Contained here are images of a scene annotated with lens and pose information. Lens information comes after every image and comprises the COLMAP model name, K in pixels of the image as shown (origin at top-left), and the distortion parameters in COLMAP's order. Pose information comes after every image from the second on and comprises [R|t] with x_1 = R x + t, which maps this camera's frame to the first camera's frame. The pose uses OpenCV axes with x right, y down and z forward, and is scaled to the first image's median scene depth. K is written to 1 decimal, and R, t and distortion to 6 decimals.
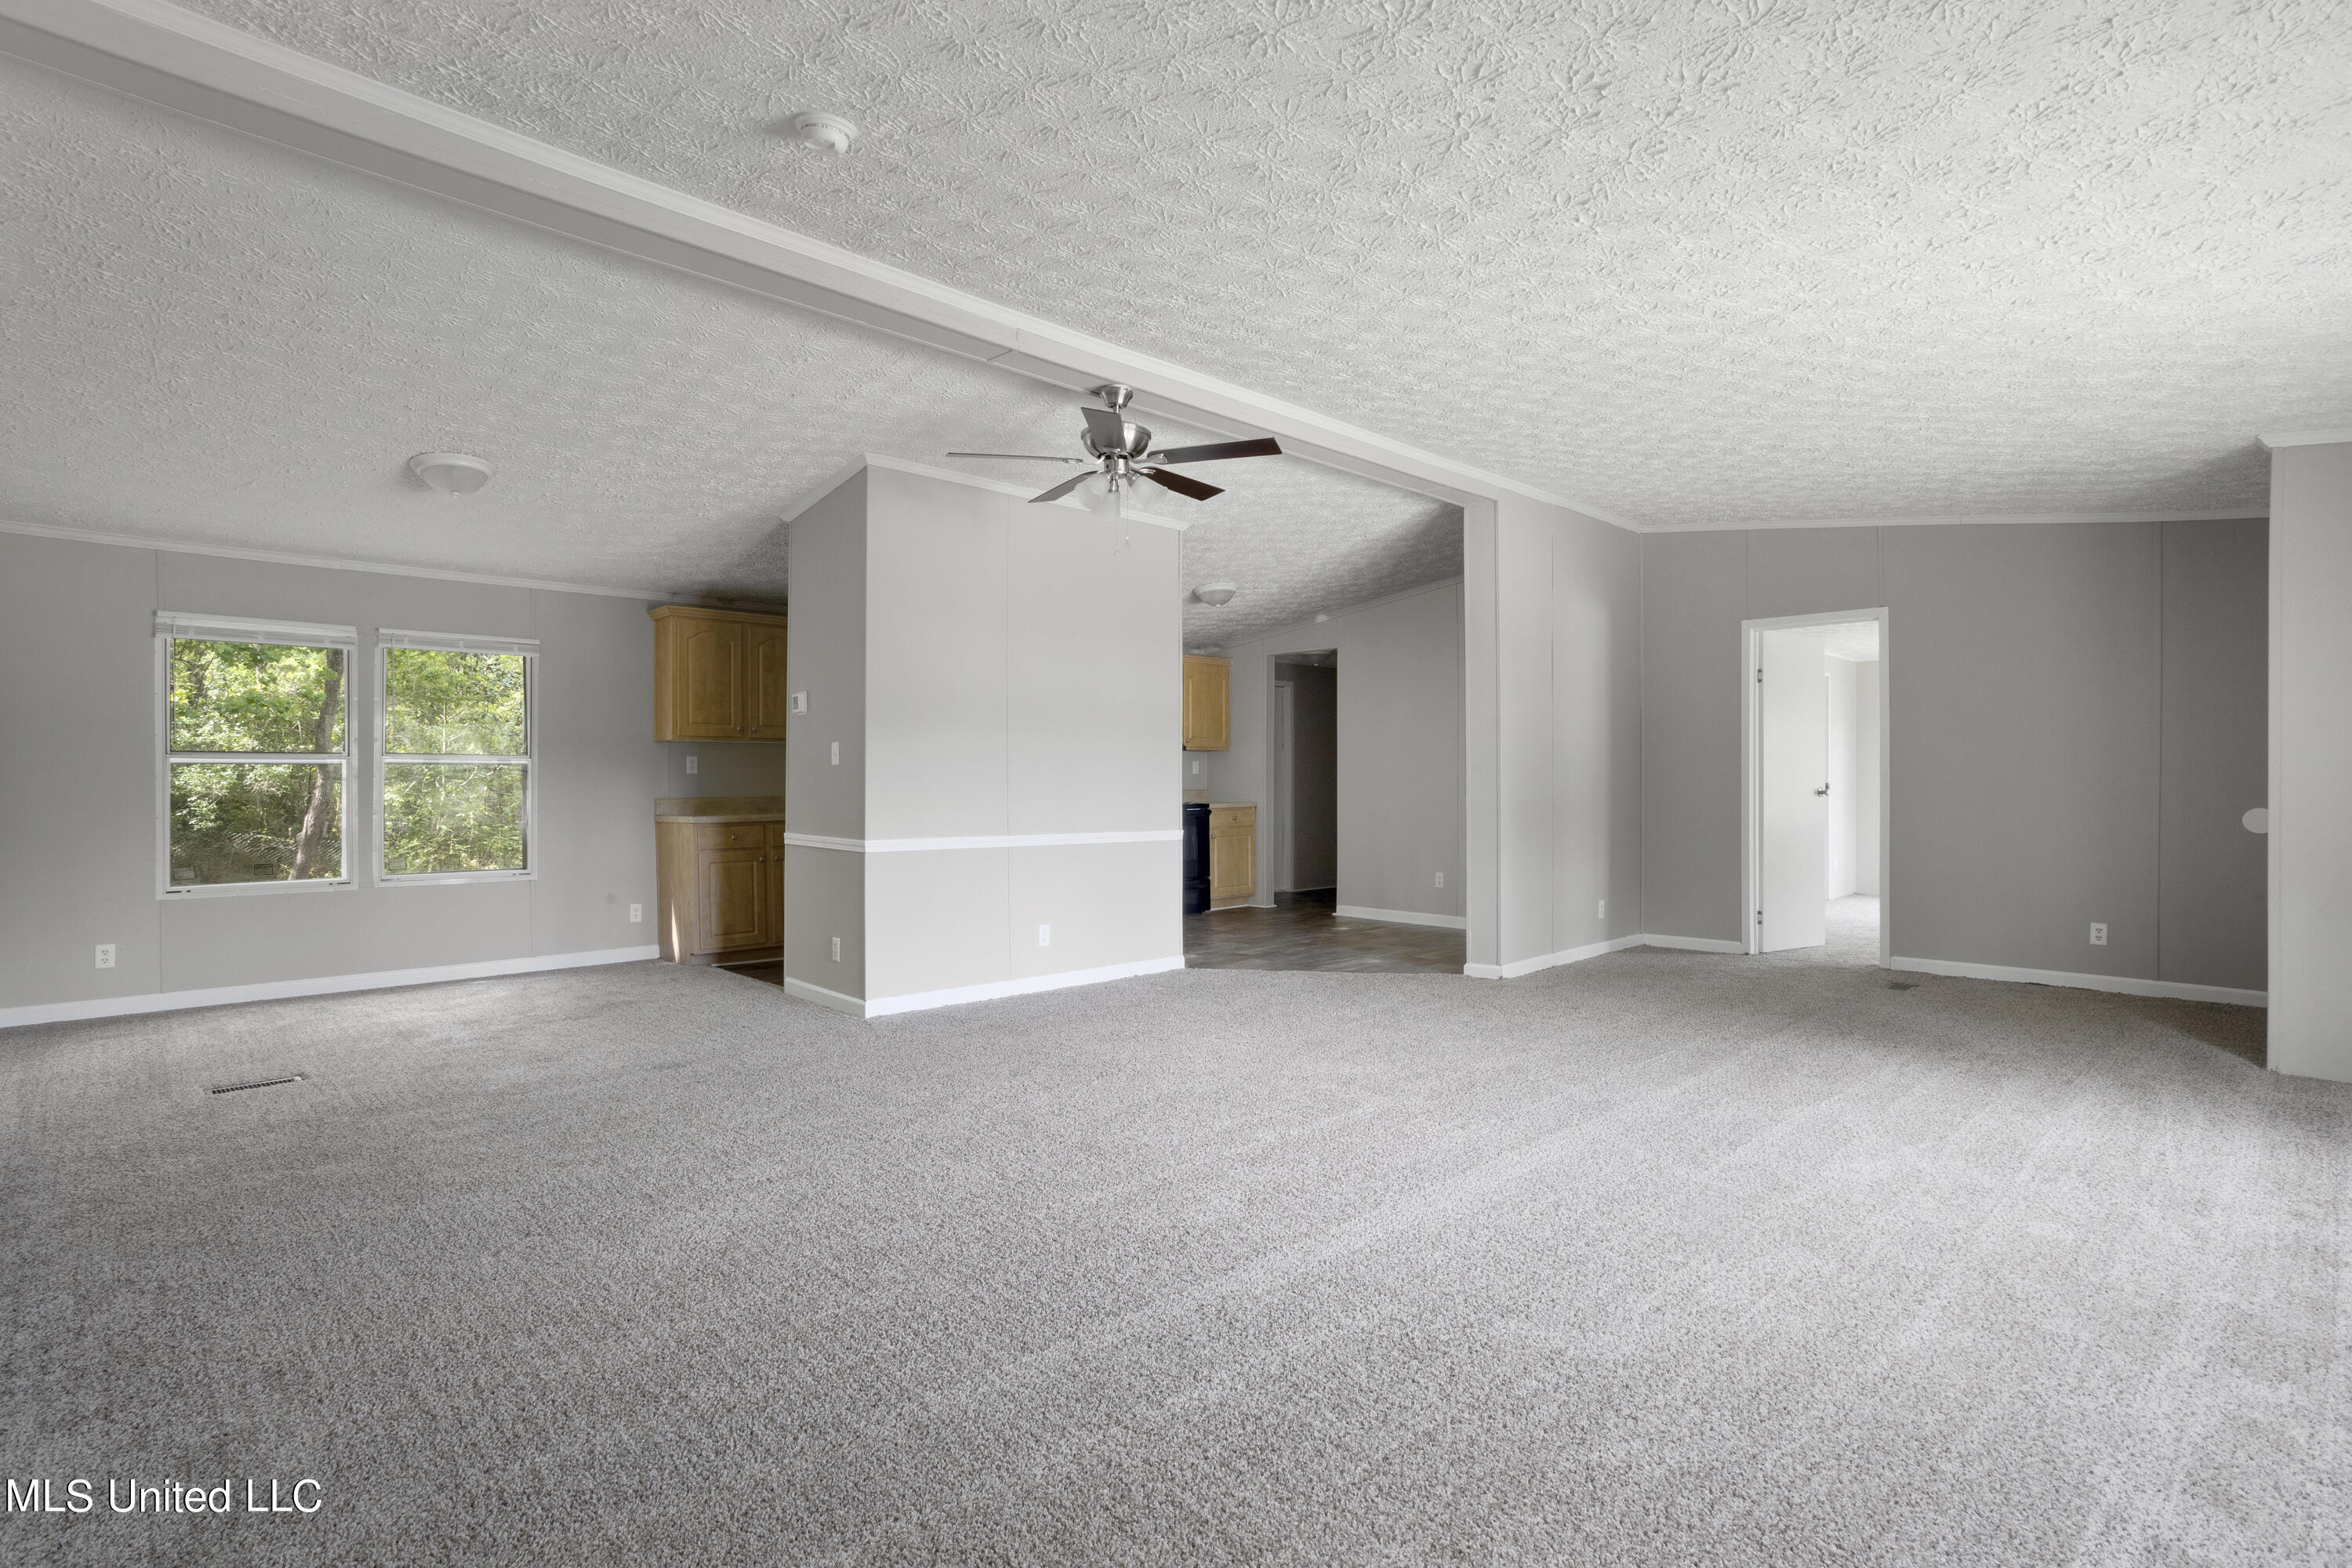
lens RADIAL K [[1136.1, 0, 1176.3], [0, 1136.1, 787.6], [0, 0, 1]] dist [-0.001572, 0.000542]
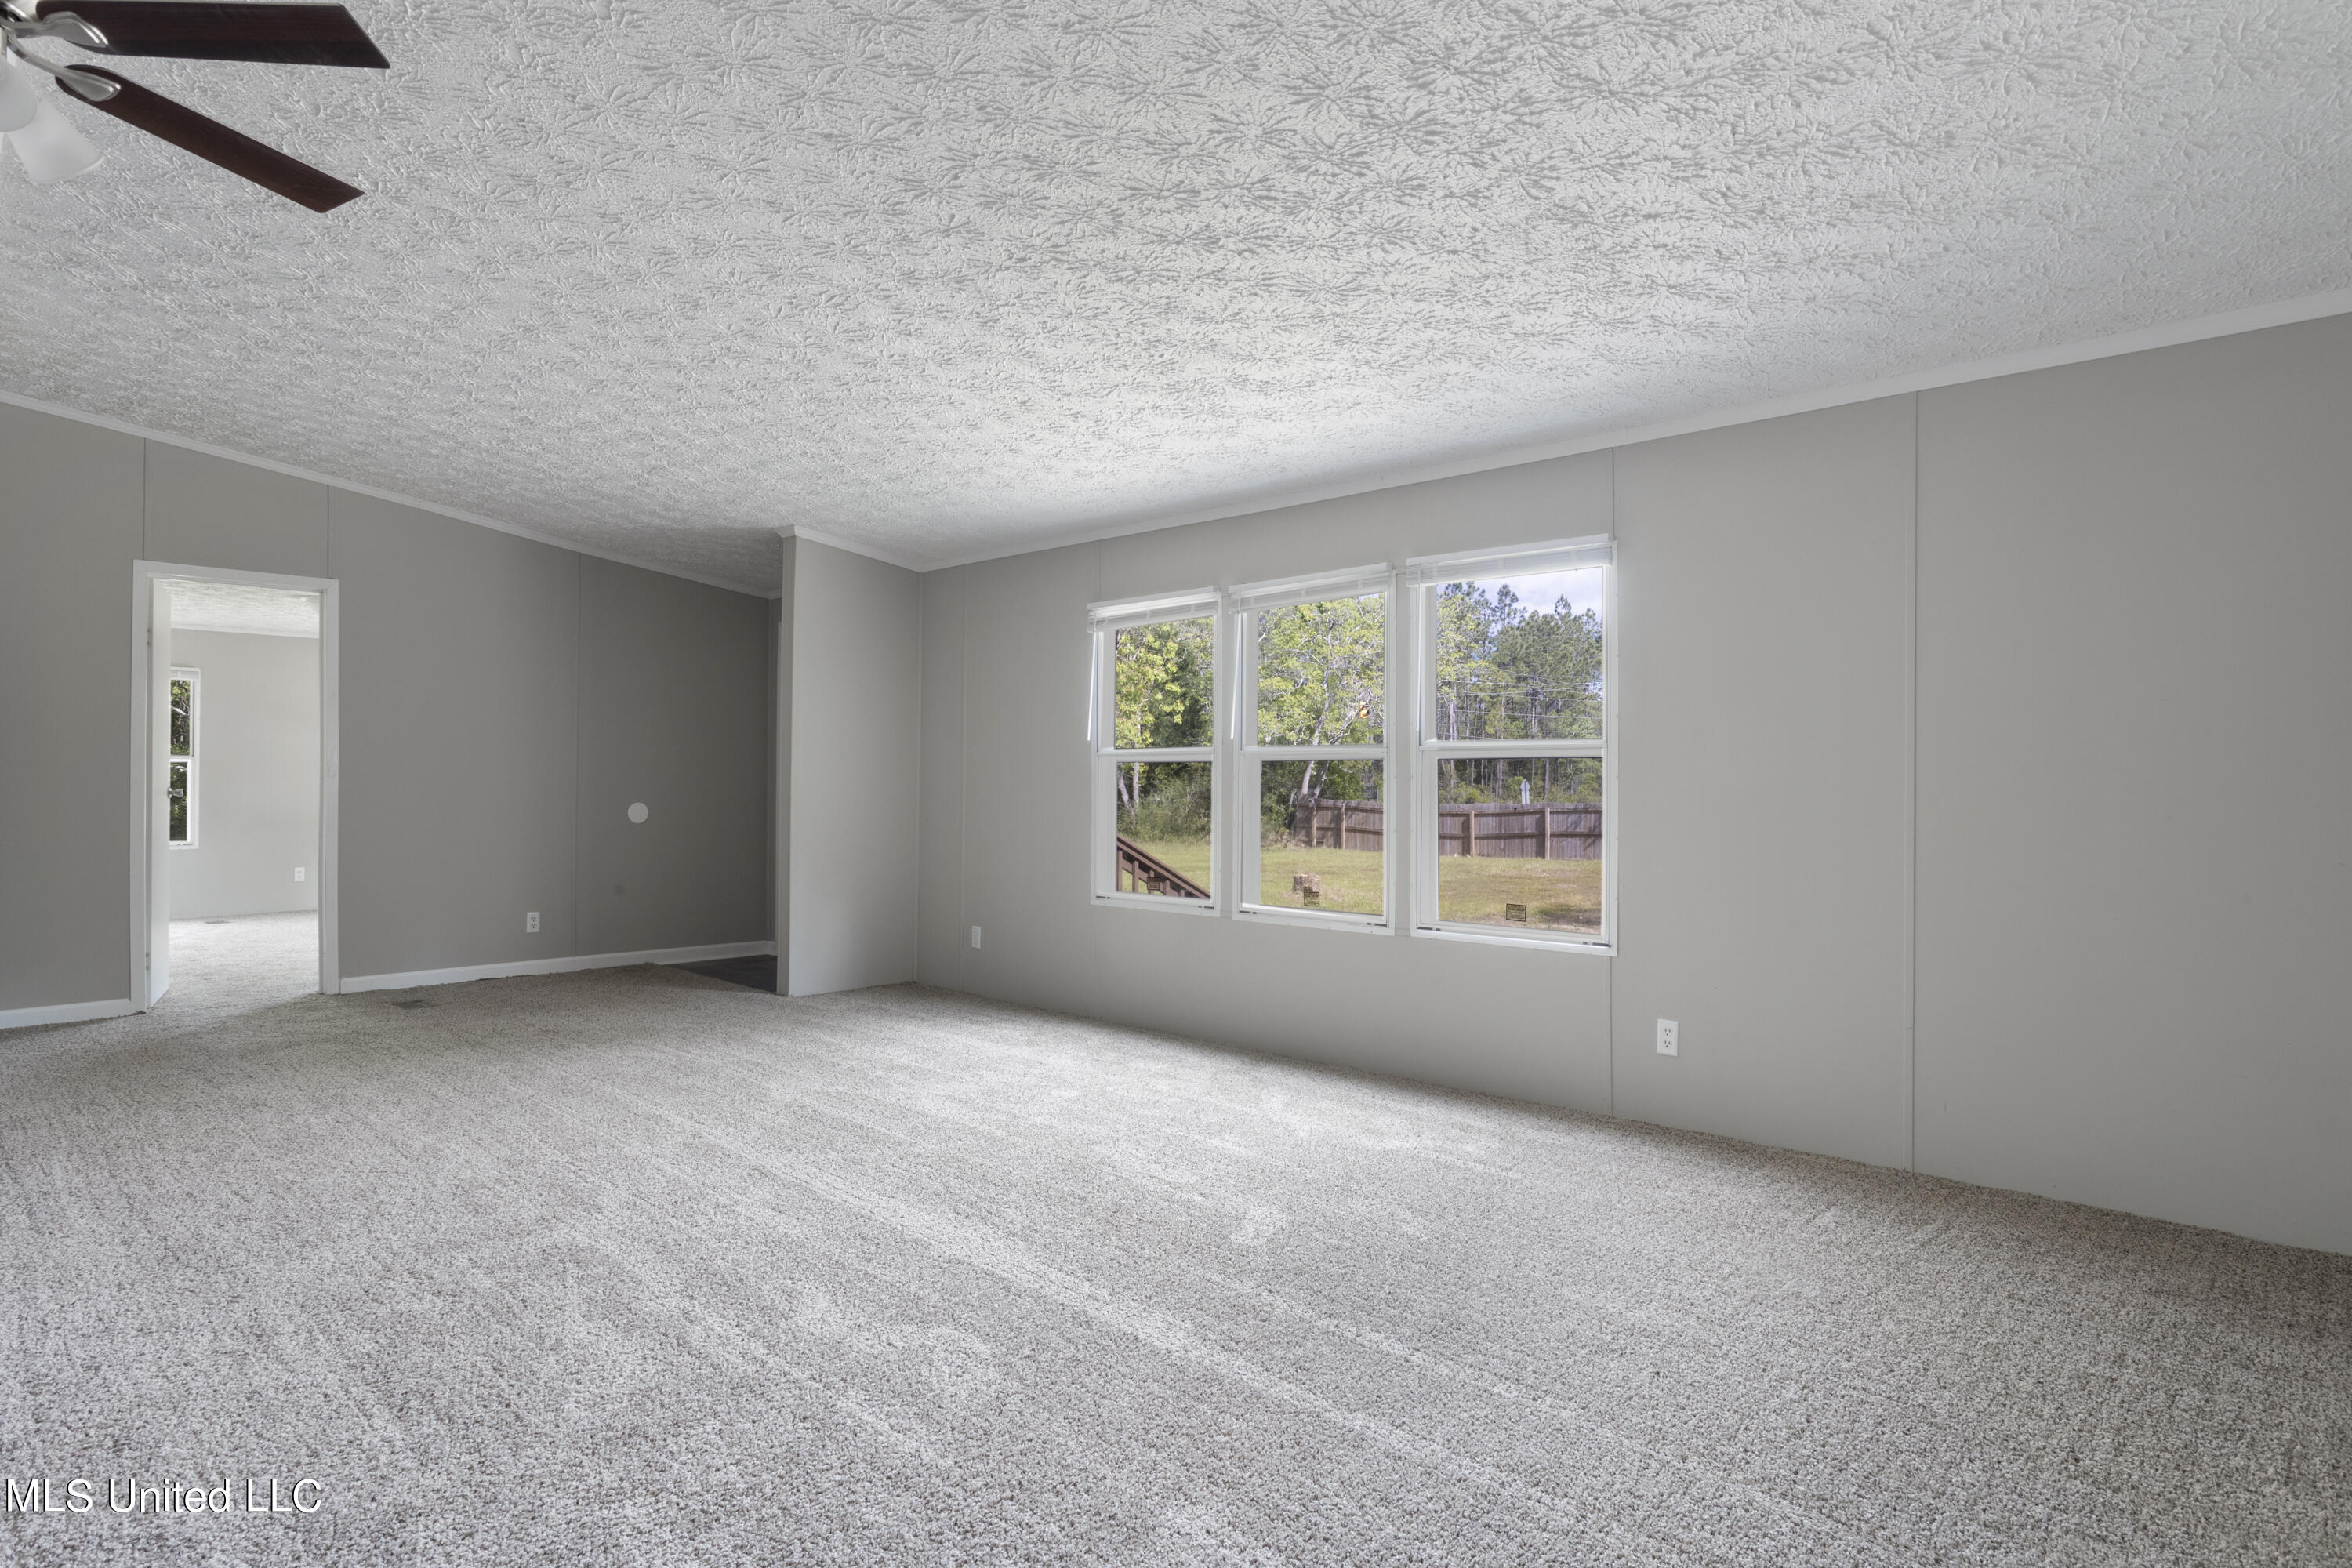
lens RADIAL K [[1263.2, 0, 1161.7], [0, 1263.2, 779.4], [0, 0, 1]] dist [-0.014520, 0.000152]
pose [[-0.020494, 0.004785, 0.999779, -0.398058], [-0.000478, 0.999988, -0.004795, -0.001264], [-0.999790, -0.000576, -0.020491, 0.427156]]
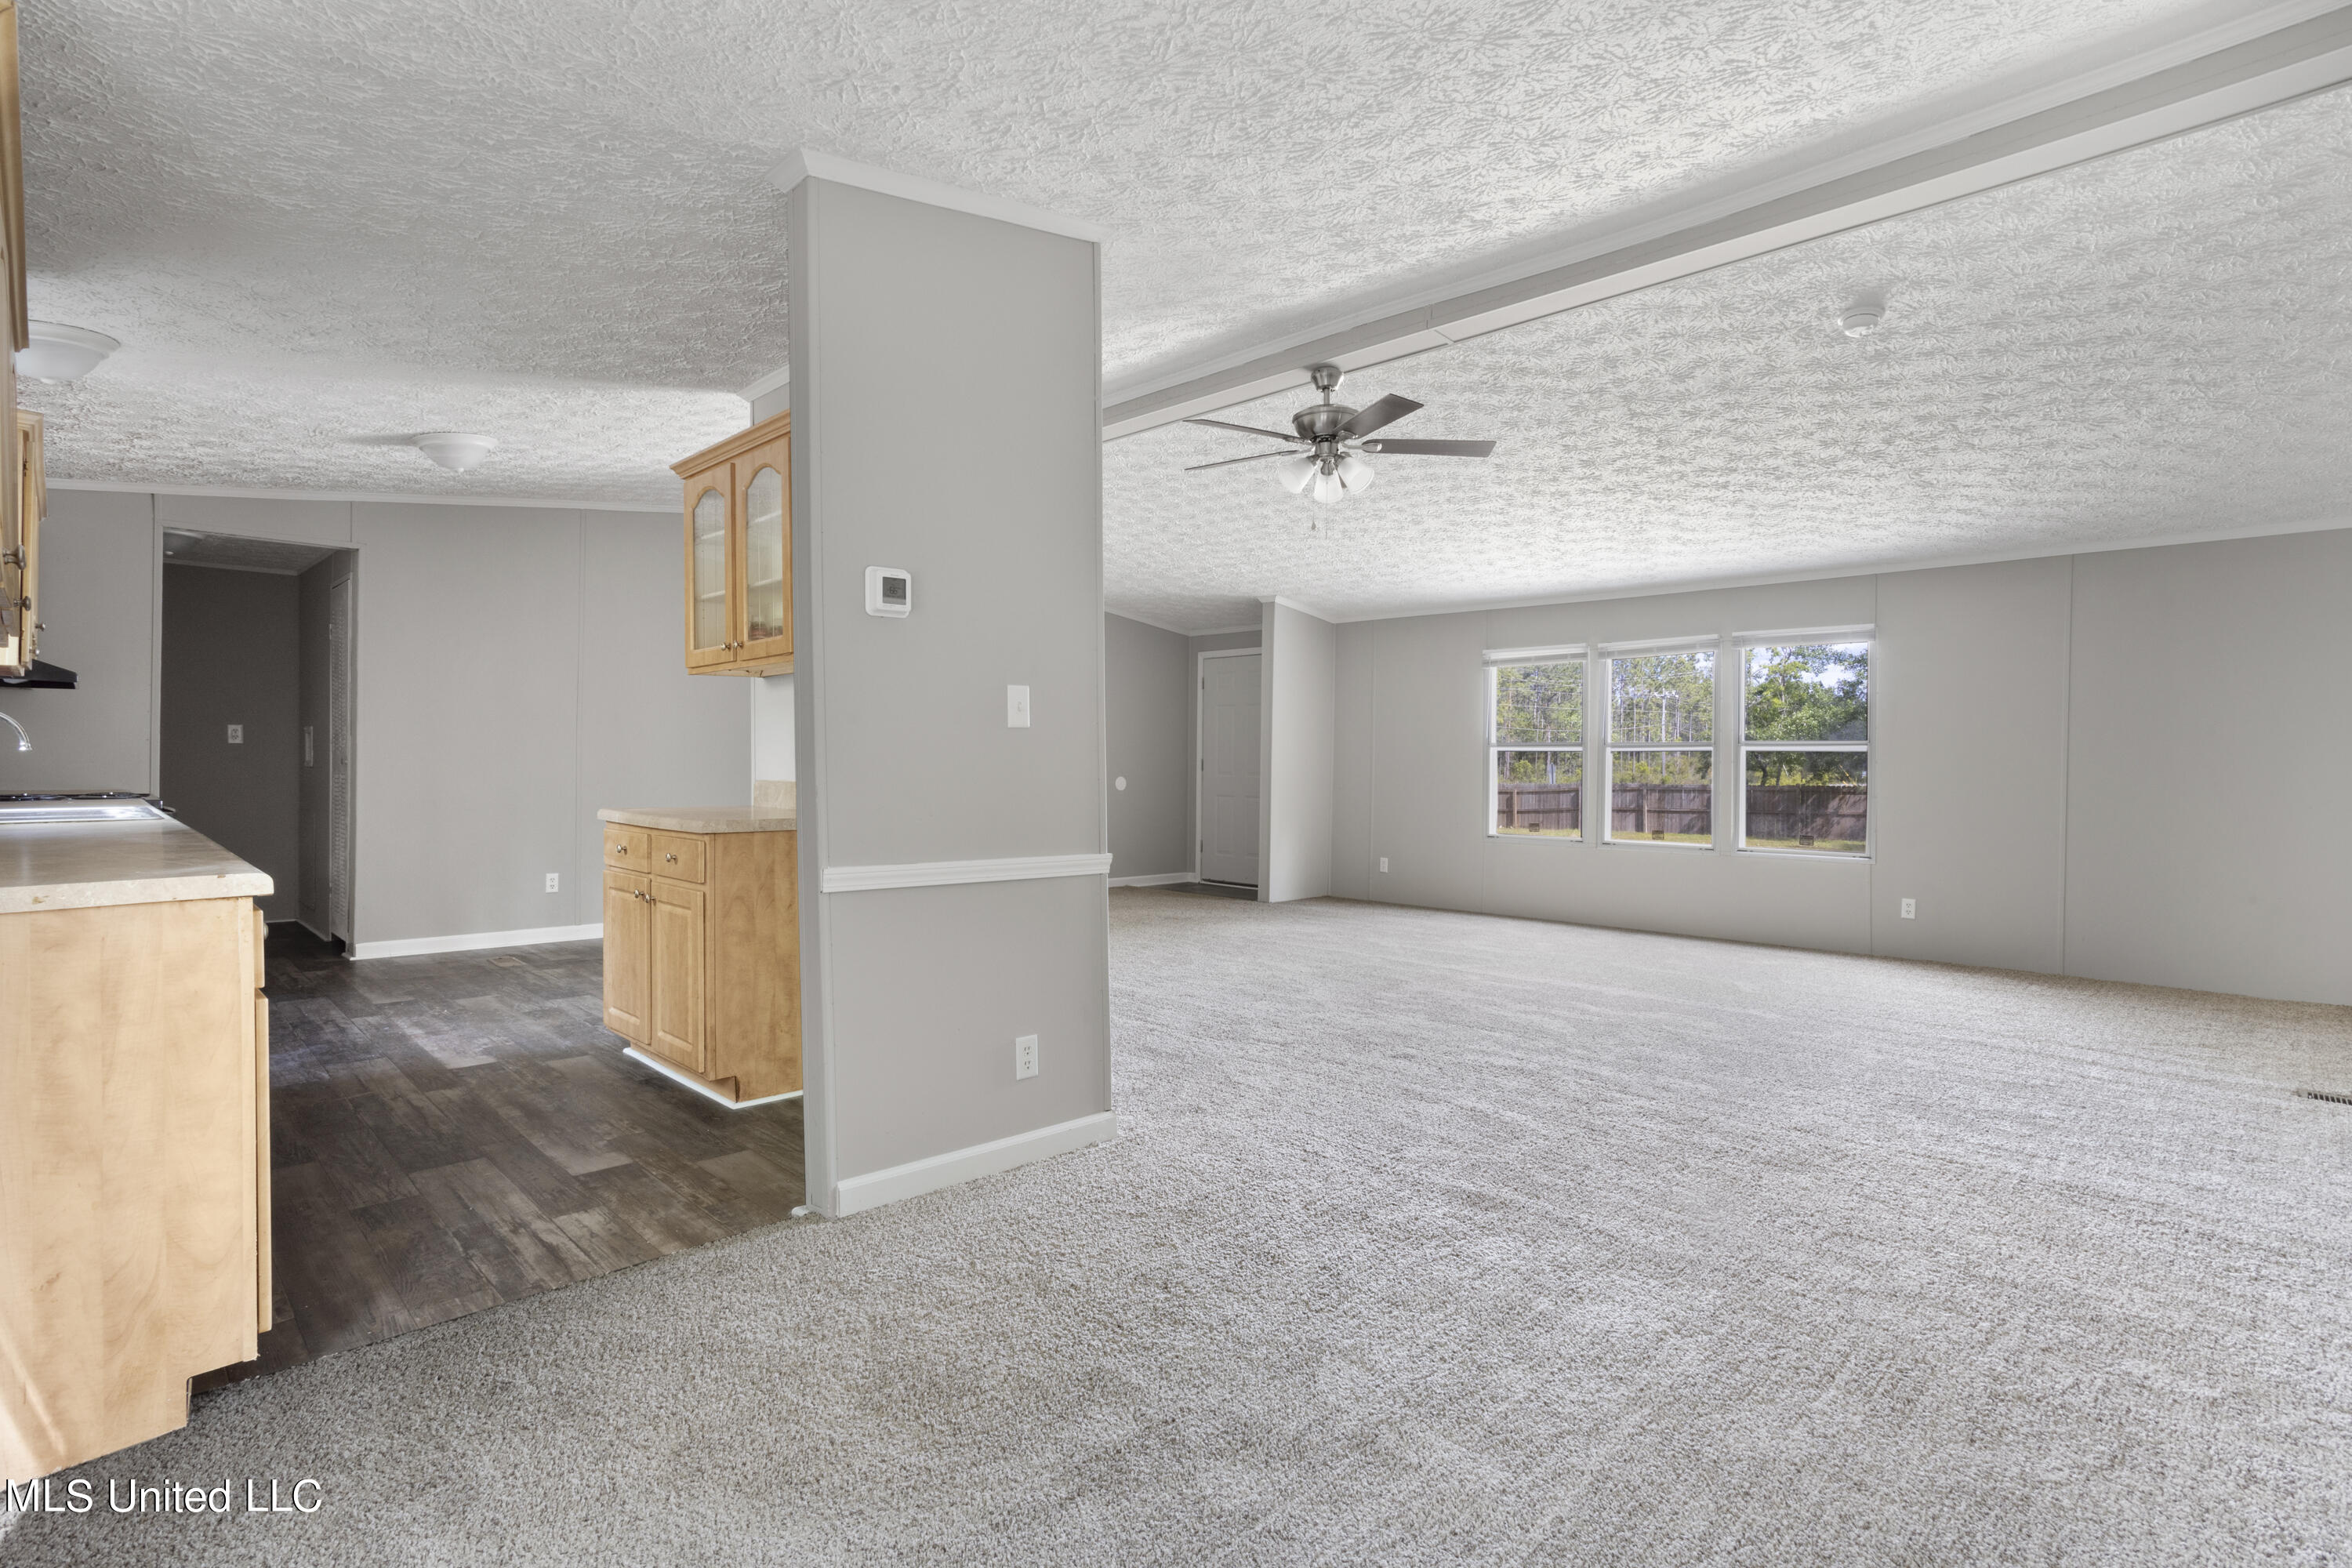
lens RADIAL K [[1136.1, 0, 1188.6], [0, 1136.1, 770.1], [0, 0, 1]] dist [-0.001572, 0.000542]
pose [[-0.024476, -0.002154, 0.999698, -0.805580], [-0.002748, 0.999994, 0.002088, 0.002104], [-0.999697, -0.002696, -0.024482, 0.870860]]
